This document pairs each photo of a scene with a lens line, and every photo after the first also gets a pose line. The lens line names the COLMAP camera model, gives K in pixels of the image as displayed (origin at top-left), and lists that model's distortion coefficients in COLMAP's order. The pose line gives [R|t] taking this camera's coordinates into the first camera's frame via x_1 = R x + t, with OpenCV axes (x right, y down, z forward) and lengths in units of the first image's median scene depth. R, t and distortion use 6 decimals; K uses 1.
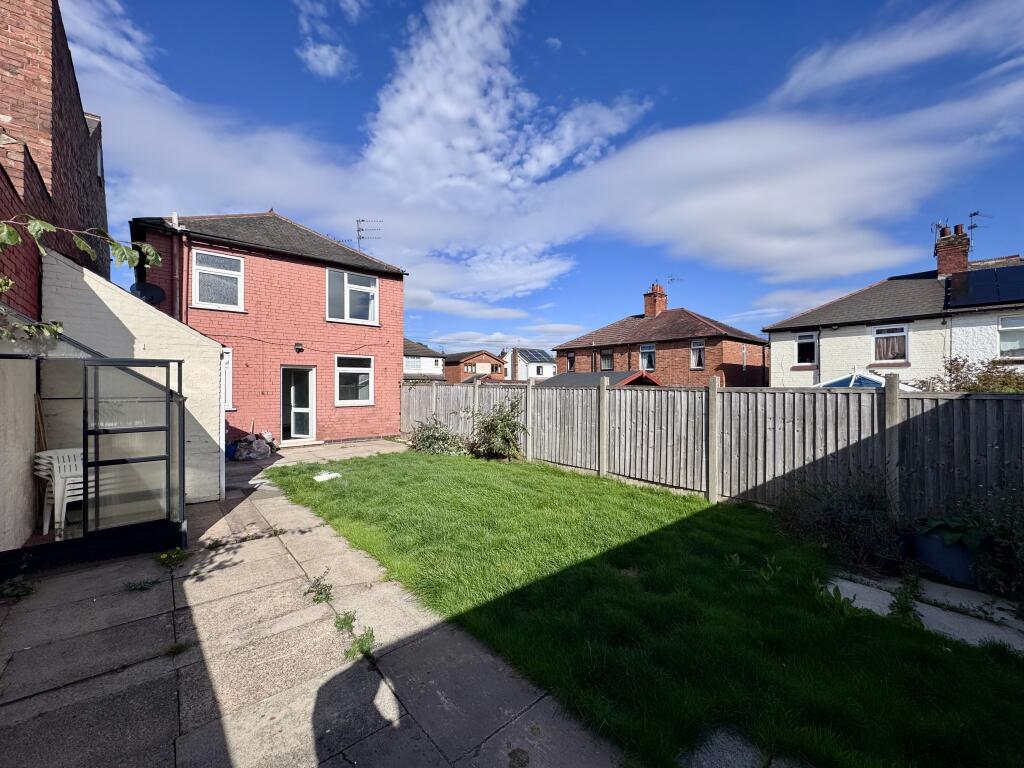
lens RADIAL K [[408.5, 0, 511.7], [0, 408.5, 385.2], [0, 0, 1]] dist [-0.004201, 0.000266]
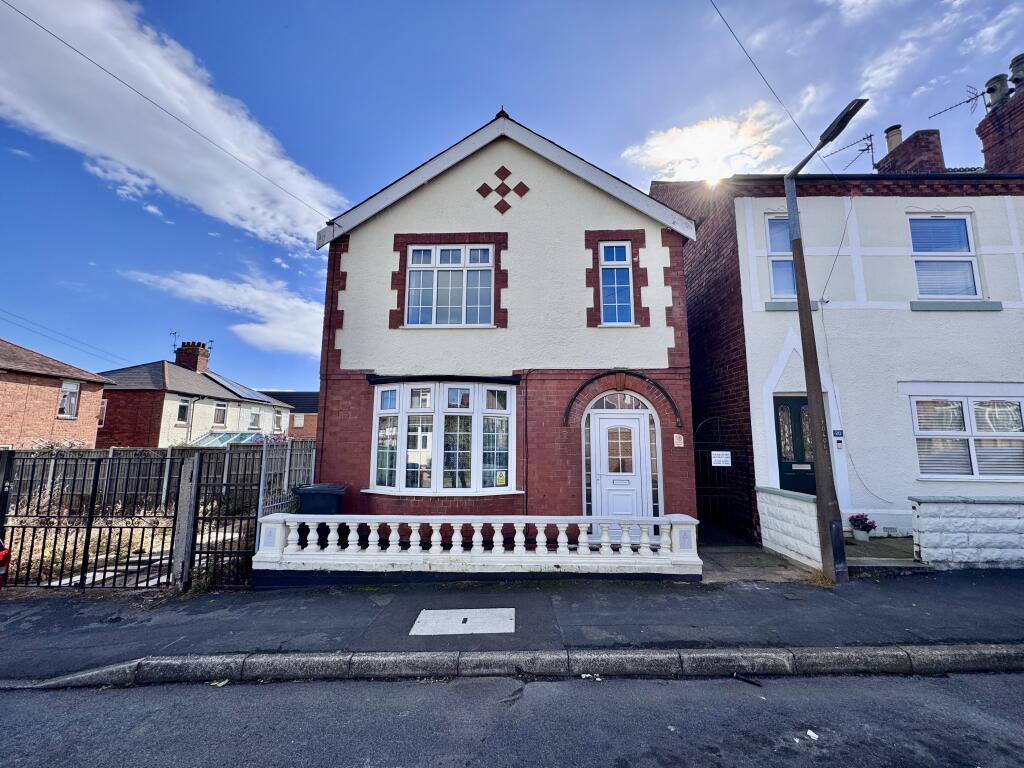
lens RADIAL K [[408.5, 0, 512.9], [0, 408.5, 385.6], [0, 0, 1]] dist [-0.004201, 0.000266]
pose [[-0.748713, 0.084698, 0.657461, -0.912660], [-0.005085, 0.991041, -0.133462, -0.003040], [-0.662875, -0.103268, -0.741575, 1.332907]]
